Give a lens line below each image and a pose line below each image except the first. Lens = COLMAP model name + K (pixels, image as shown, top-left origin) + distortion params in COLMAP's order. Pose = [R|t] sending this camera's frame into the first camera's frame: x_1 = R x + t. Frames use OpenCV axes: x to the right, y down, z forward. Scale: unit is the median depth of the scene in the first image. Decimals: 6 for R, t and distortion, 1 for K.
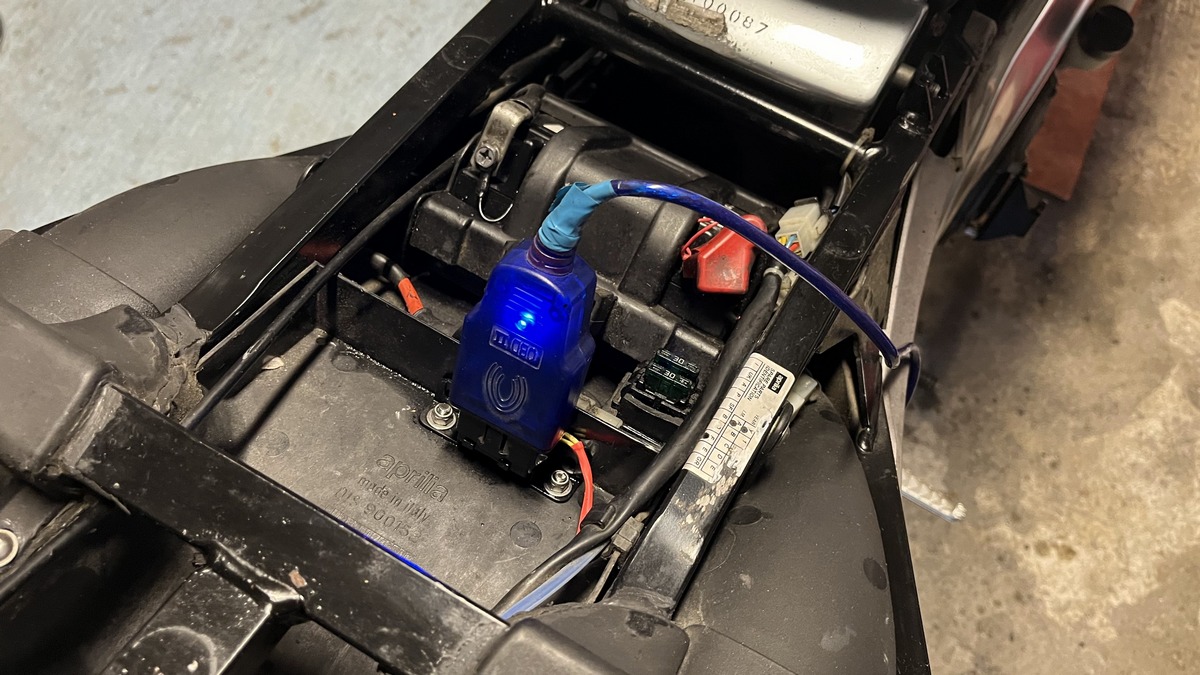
lens RADIAL K [[903.7, 0, 603.1], [0, 903.7, 324.3], [0, 0, 1]] dist [0.008545, -0.009746]
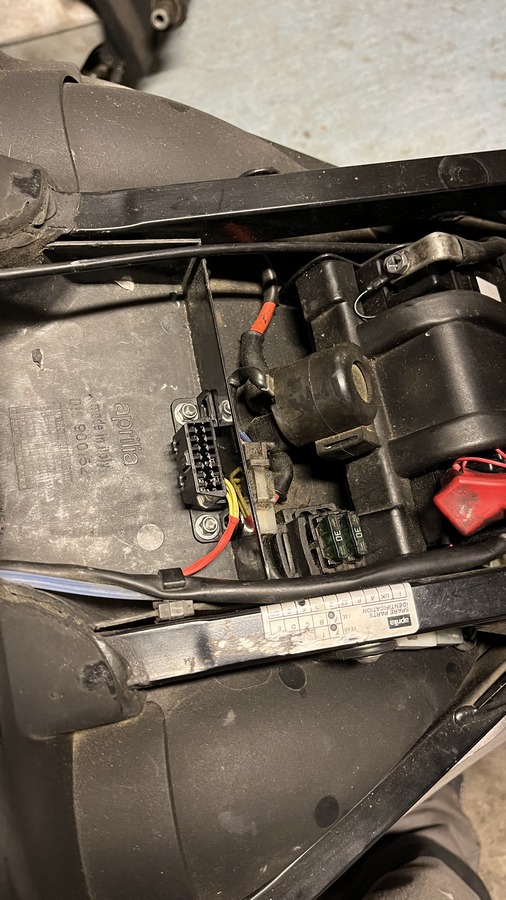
lens RADIAL K [[677.8, 0, 248.7], [0, 677.8, 448.3], [0, 0, 1]] dist [0.008545, -0.009746]
pose [[0.651796, 0.710097, -0.266317, 0.120063], [-0.650656, 0.703997, 0.284666, -0.144320], [0.389627, -0.012263, 0.920891, 0.195995]]
